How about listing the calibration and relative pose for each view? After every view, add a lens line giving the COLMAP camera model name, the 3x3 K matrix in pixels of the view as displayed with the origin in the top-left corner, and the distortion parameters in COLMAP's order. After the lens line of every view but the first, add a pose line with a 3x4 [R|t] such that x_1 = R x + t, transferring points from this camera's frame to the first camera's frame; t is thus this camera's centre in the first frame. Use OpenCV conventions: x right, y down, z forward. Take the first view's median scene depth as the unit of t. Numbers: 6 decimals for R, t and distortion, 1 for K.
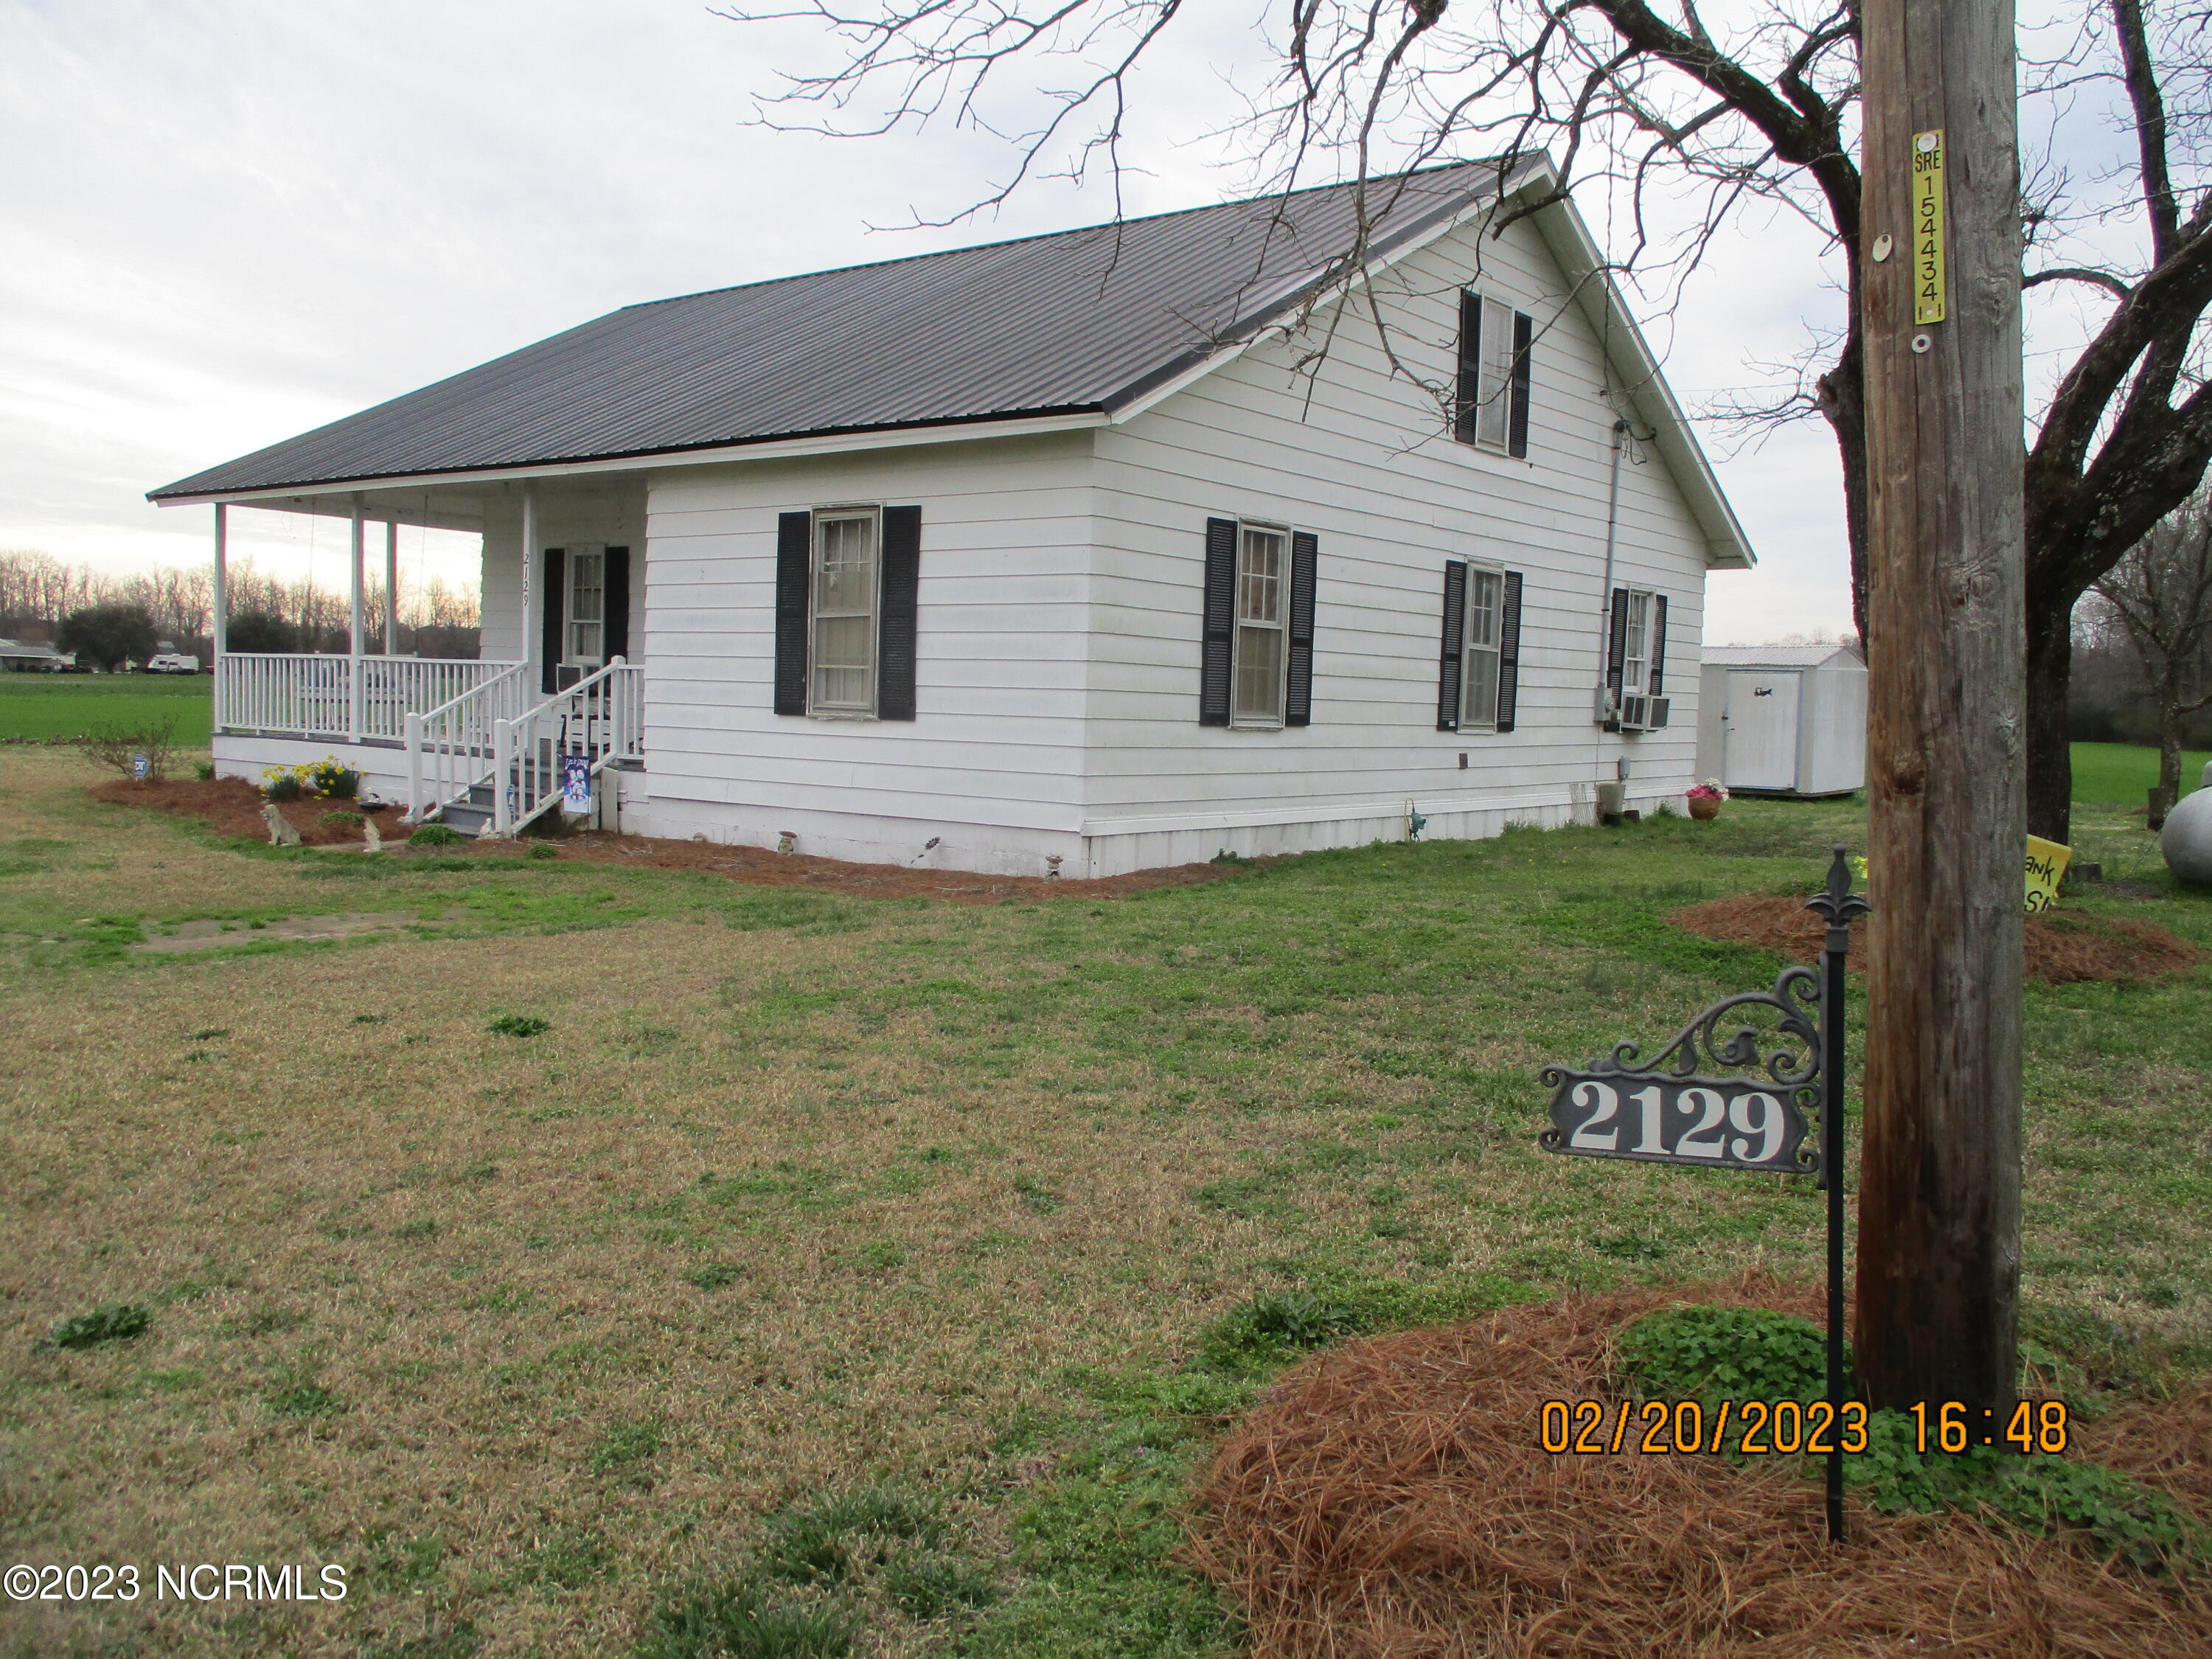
lens RADIAL K [[1831.1, 0, 1106.0], [0, 1831.1, 829.5], [0, 0, 1]] dist [-0.003193, -0.004825]
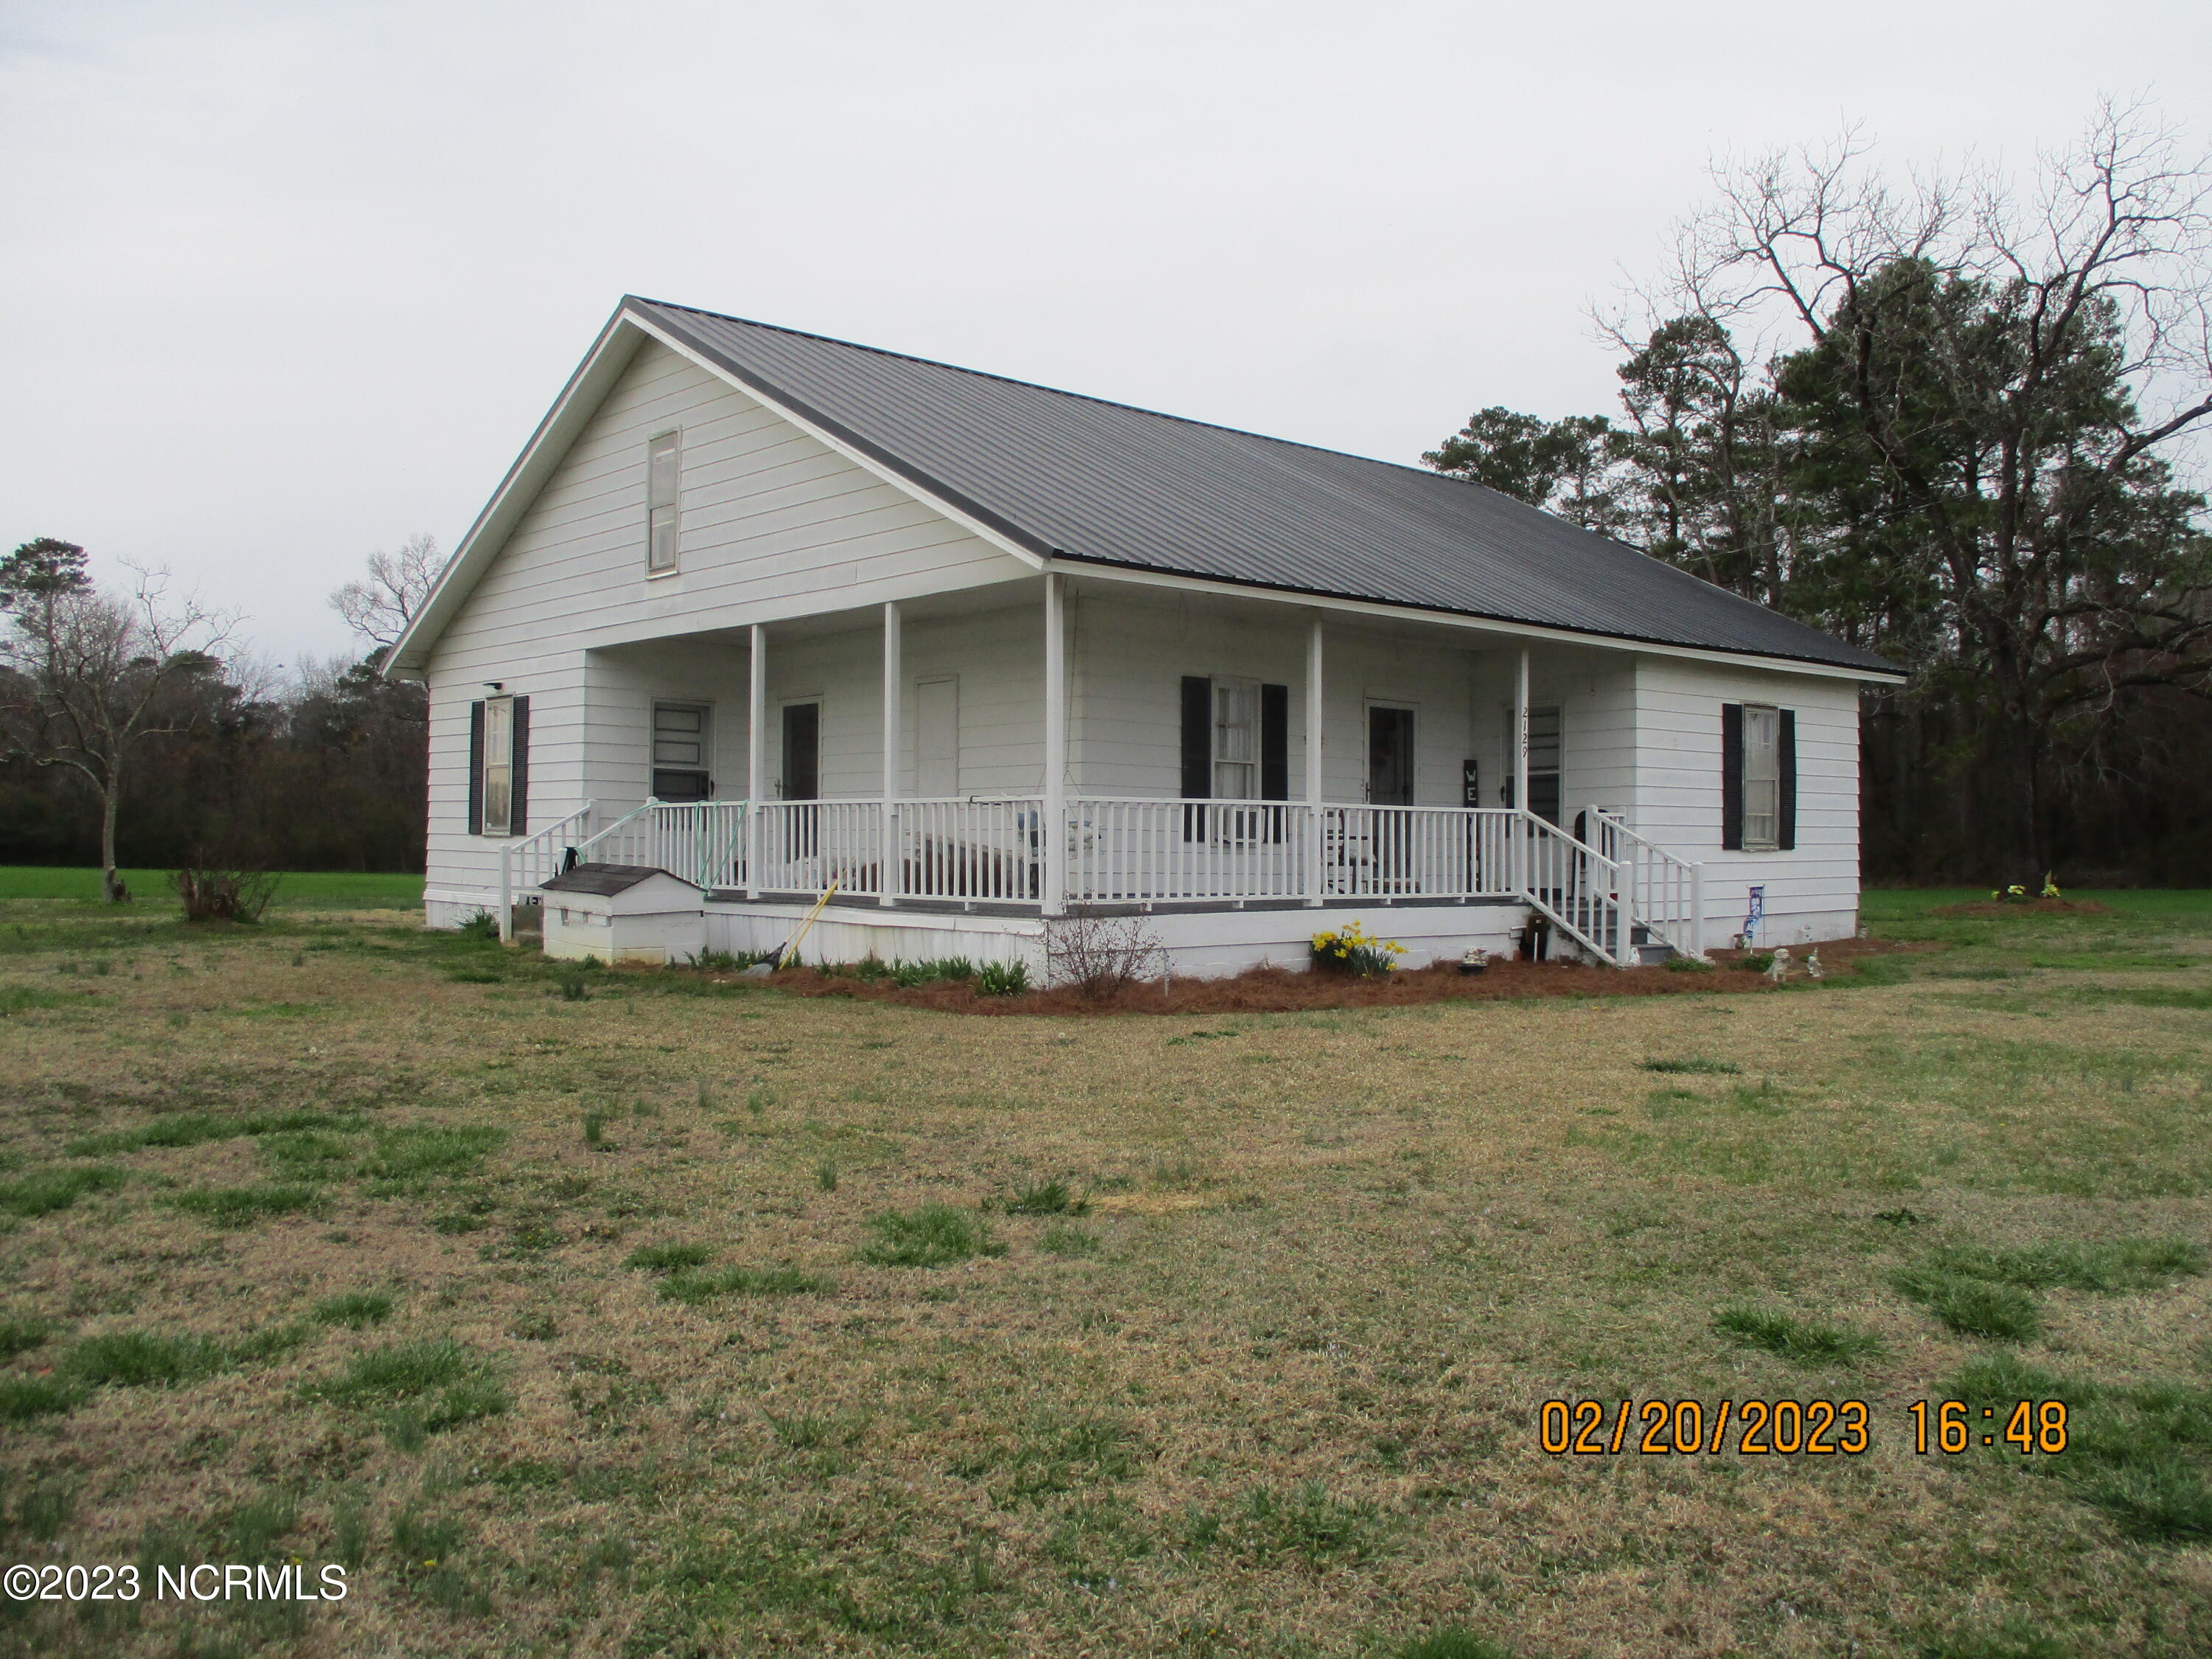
lens RADIAL K [[1831.1, 0, 1106.0], [0, 1831.1, 829.5], [0, 0, 1]] dist [-0.003193, -0.004825]
pose [[0.160433, -0.022293, 0.986795, -1.243195], [0.074233, 0.997186, 0.010459, -0.098021], [-0.984251, 0.071575, 0.161636, 0.955431]]
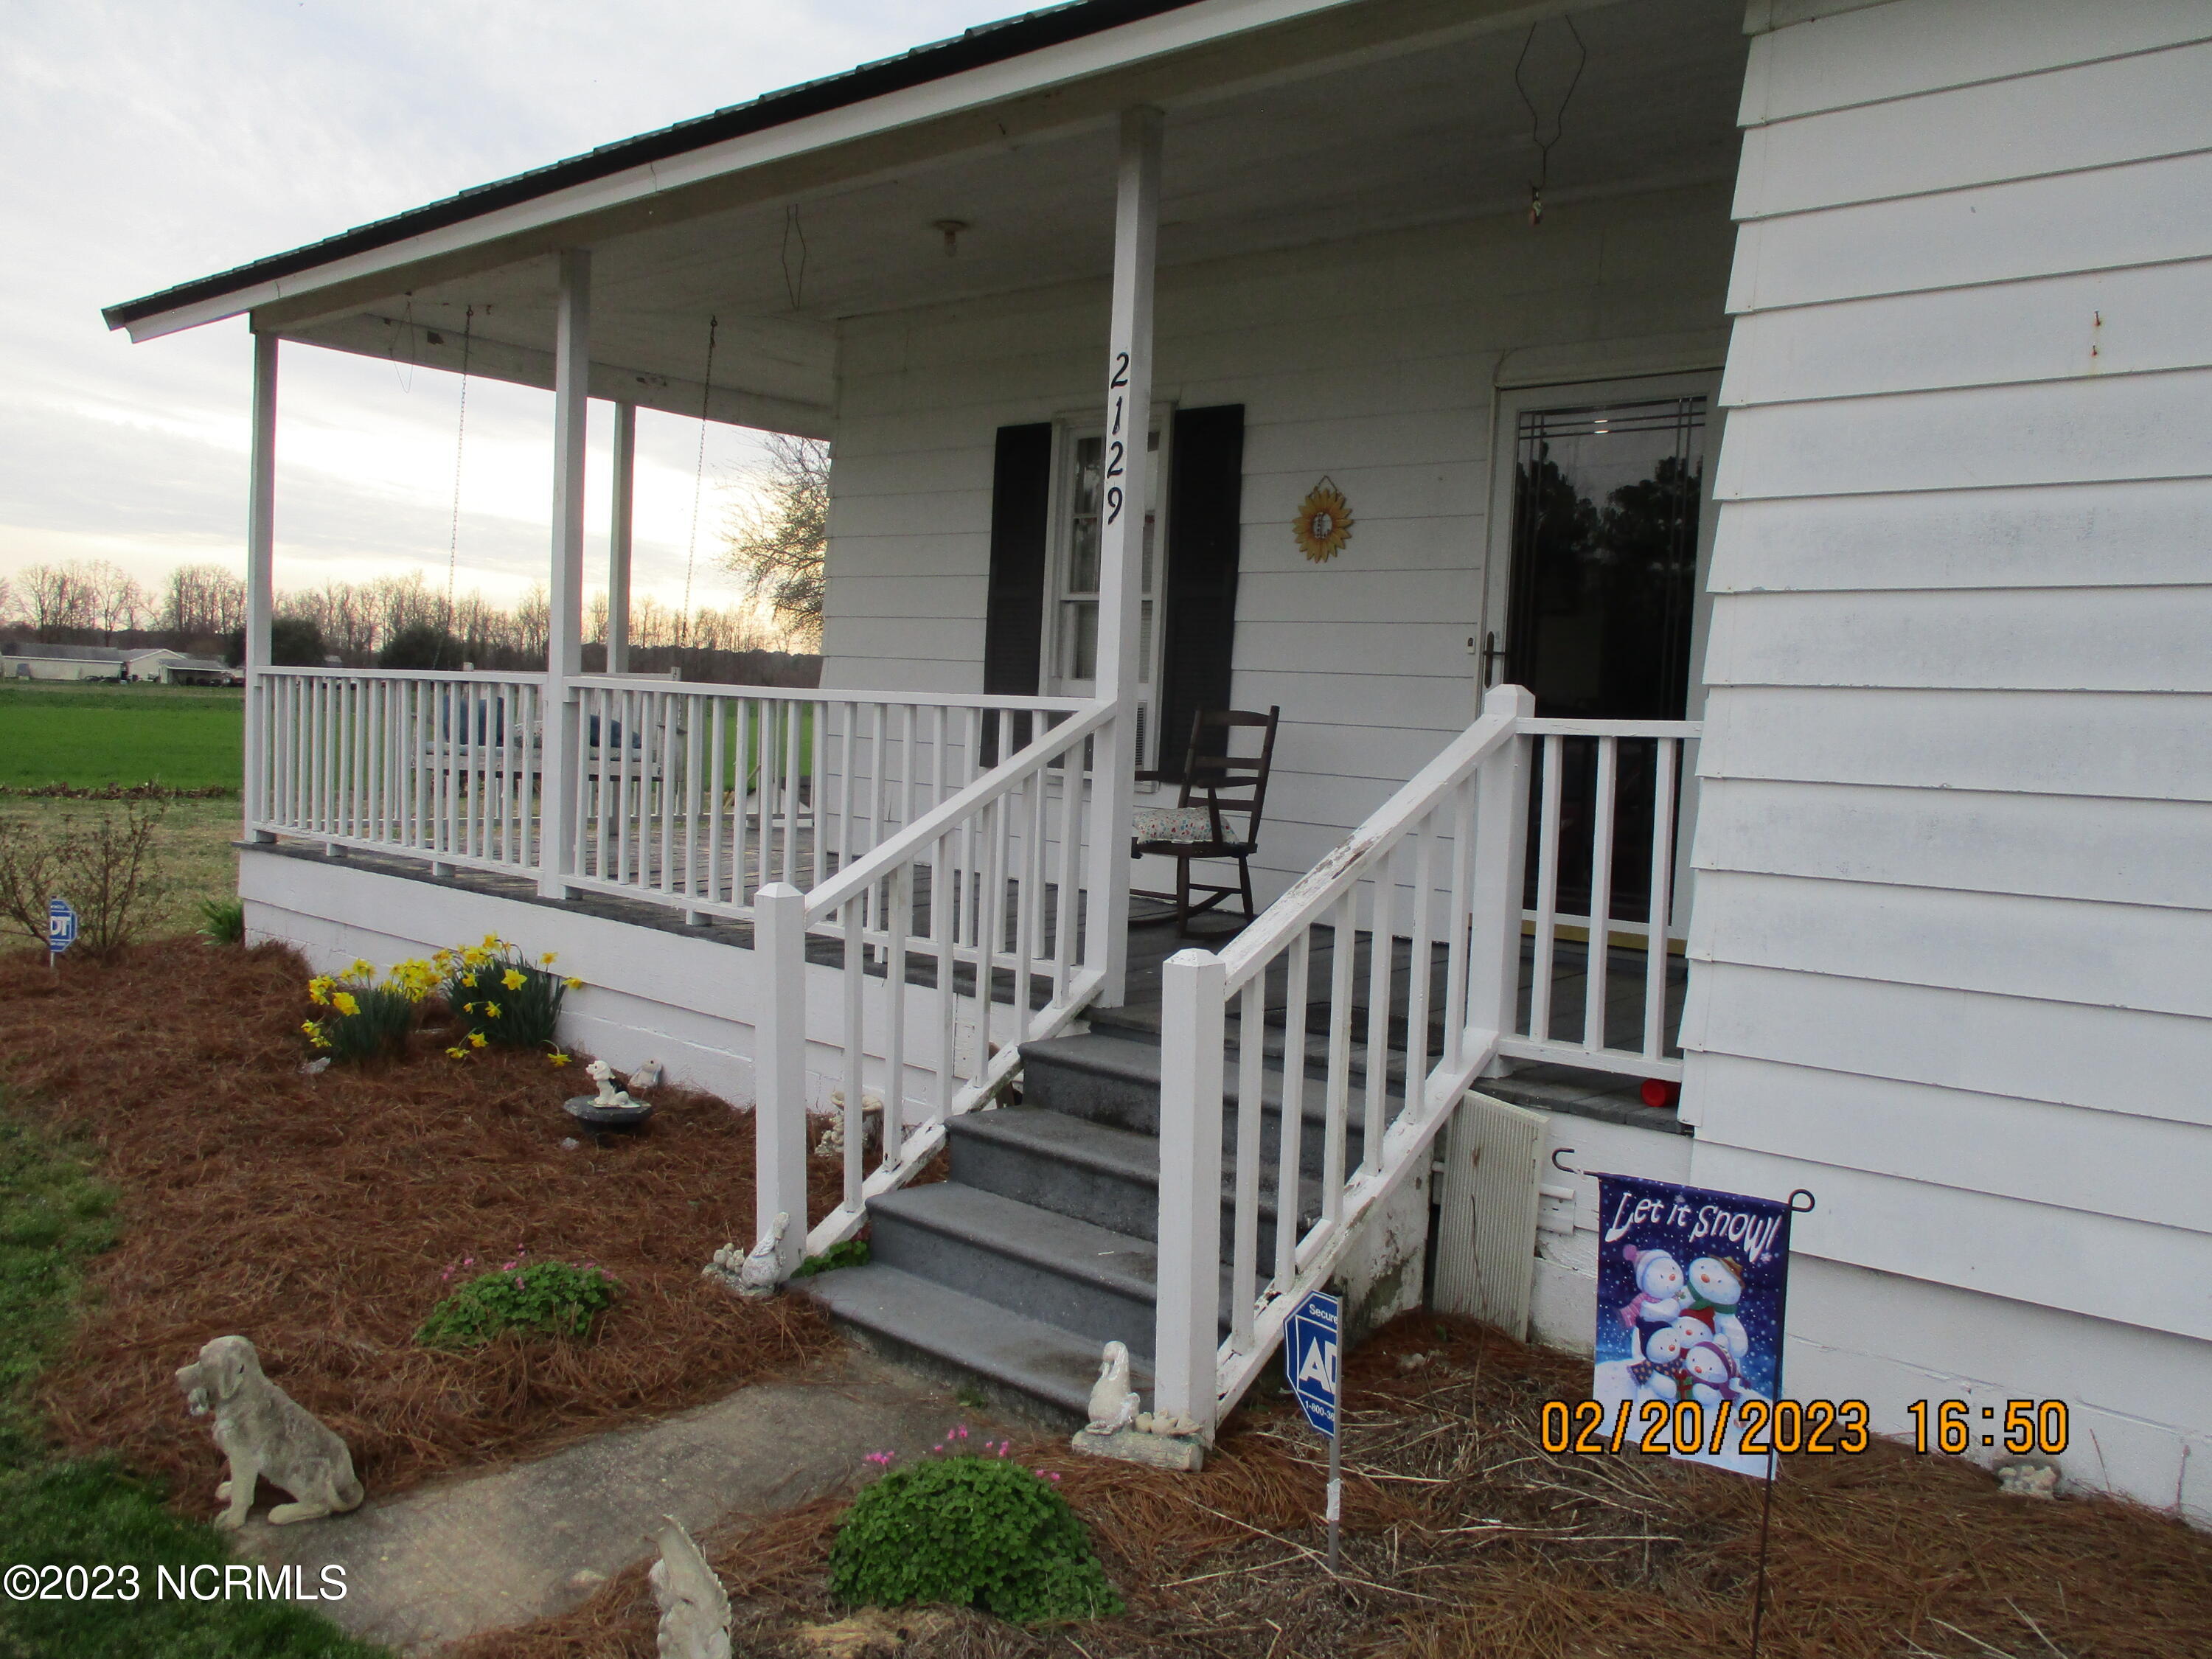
lens RADIAL K [[1831.1, 0, 1106.0], [0, 1831.1, 829.5], [0, 0, 1]] dist [-0.003193, -0.004825]
pose [[0.996868, 0.016813, -0.077281, -0.261038], [-0.017793, 0.999770, -0.012014, -0.059463], [0.077062, 0.013351, 0.996937, 0.615065]]
